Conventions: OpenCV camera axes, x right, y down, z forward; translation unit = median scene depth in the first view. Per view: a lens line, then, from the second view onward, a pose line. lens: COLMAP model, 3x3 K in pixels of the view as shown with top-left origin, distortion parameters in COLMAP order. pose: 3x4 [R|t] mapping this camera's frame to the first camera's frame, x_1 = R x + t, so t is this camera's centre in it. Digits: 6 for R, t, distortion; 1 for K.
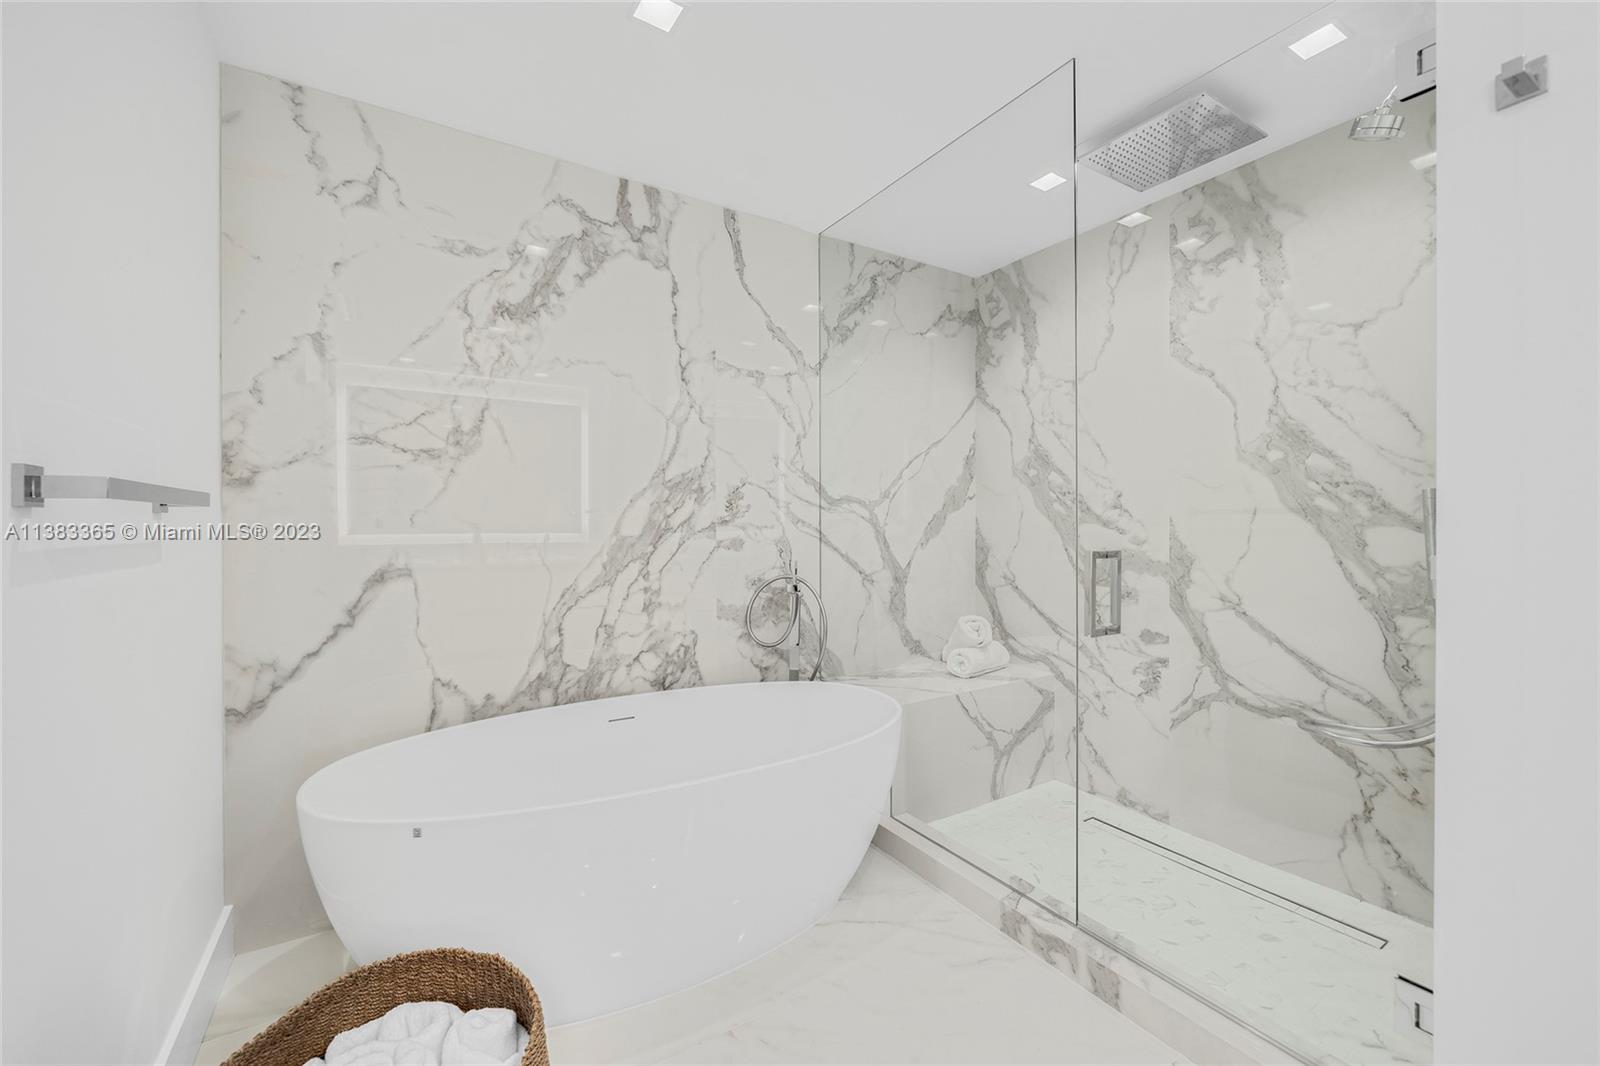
lens RADIAL K [[630.5, 0, 799.7], [0, 630.5, 524.9], [0, 0, 1]] dist [-0.001519, -0.000210]
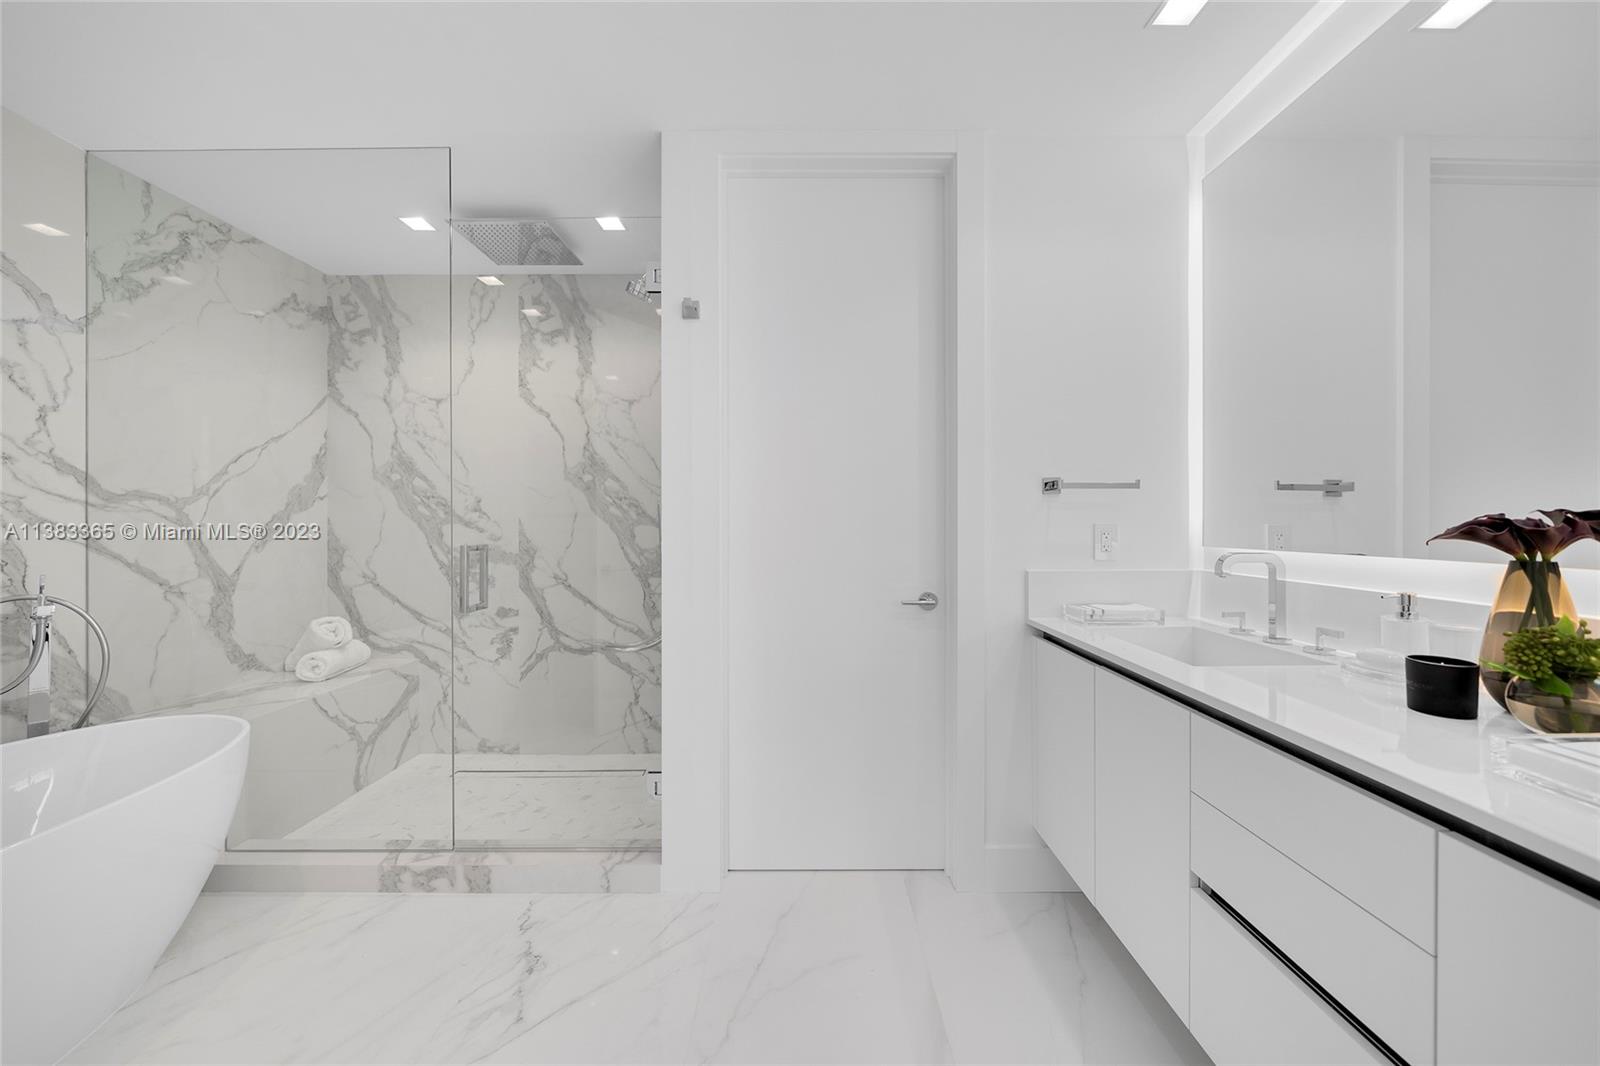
lens RADIAL K [[560.1, 0, 799.2], [0, 560.1, 520.9], [0, 0, 1]] dist [-0.007022, 0.000223]
pose [[0.530791, 0.001098, 0.847502, -0.087698], [0.005026, 0.999978, -0.004443, 0.000175], [-0.847488, 0.006618, 0.530773, -0.109579]]
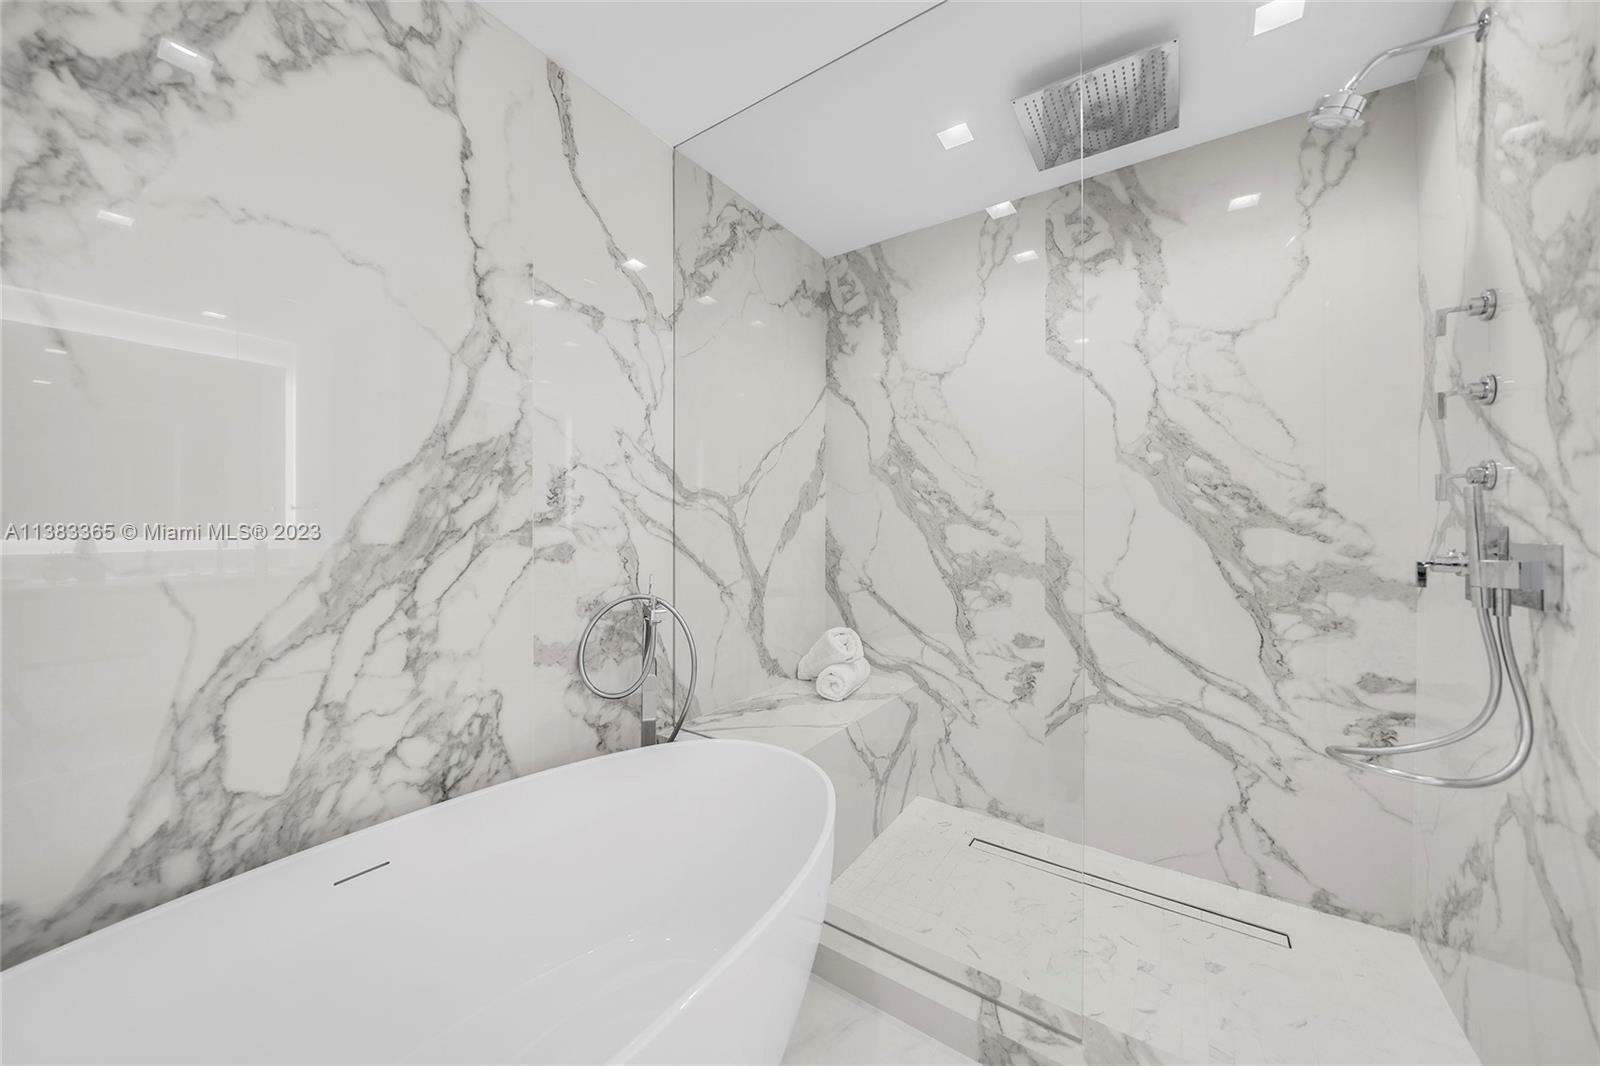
lens RADIAL K [[559.8, 0, 794.6], [0, 559.8, 523.8], [0, 0, 1]] dist [-0.005530, -0.000002]
pose [[0.919673, 0.002803, 0.392676, -0.110469], [-0.001475, 0.999992, -0.003684, 0.000503], [-0.392683, 0.002808, 0.919670, 0.349321]]
